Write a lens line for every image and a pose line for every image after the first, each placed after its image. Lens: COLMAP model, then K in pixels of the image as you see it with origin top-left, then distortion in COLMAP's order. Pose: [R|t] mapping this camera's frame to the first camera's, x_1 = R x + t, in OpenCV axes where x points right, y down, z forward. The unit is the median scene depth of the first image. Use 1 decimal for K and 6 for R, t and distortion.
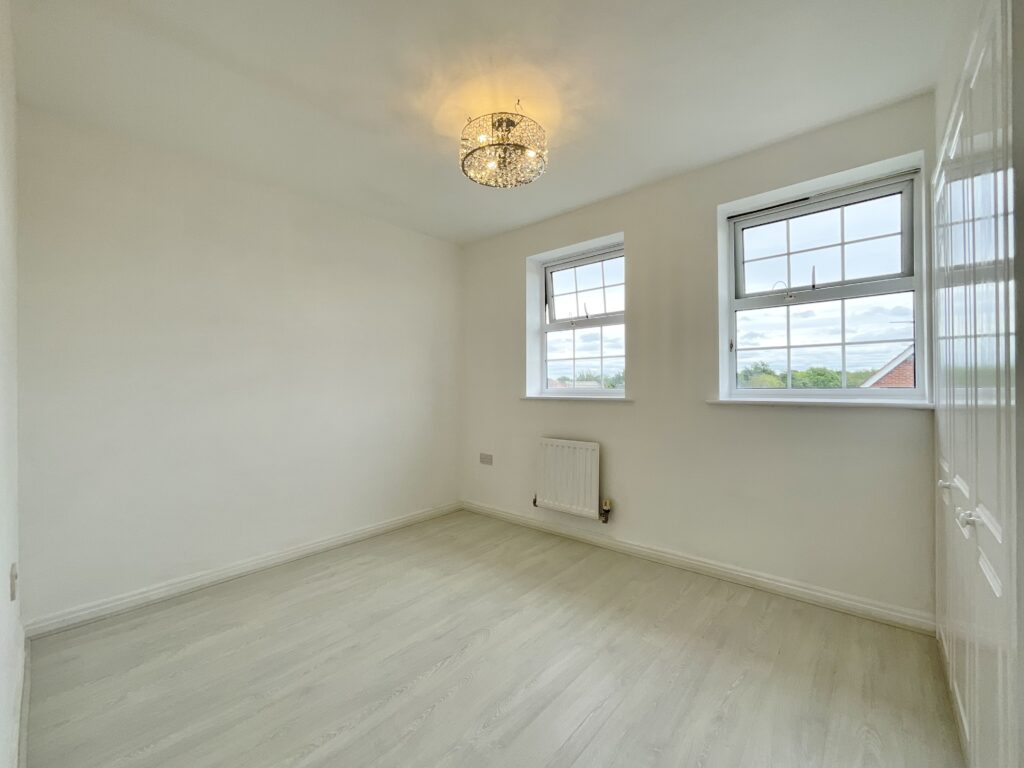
lens RADIAL K [[416.2, 0, 527.1], [0, 416.2, 383.3], [0, 0, 1]] dist [0.021144, 0.000153]
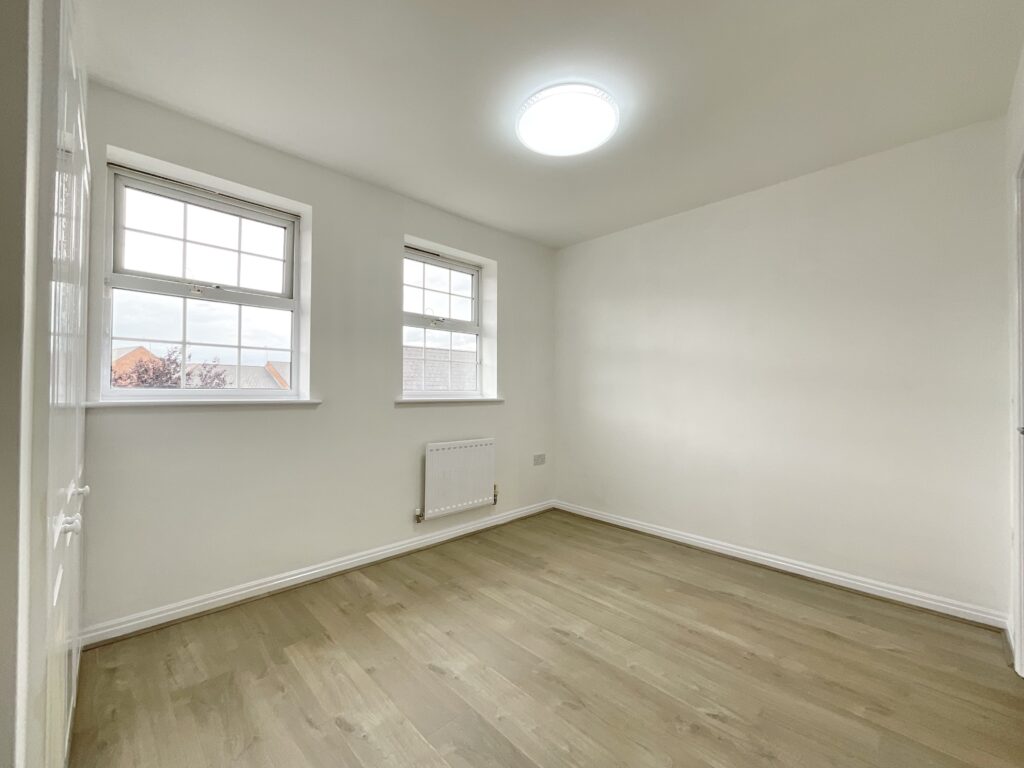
lens RADIAL K [[416.2, 0, 527.1], [0, 416.2, 383.3], [0, 0, 1]] dist [0.021144, 0.000153]
pose [[0.077532, 0.017607, 0.996834, -0.796887], [-0.015486, 0.999745, -0.016454, 0.009497], [-0.996870, -0.014161, 0.077785, 0.682071]]
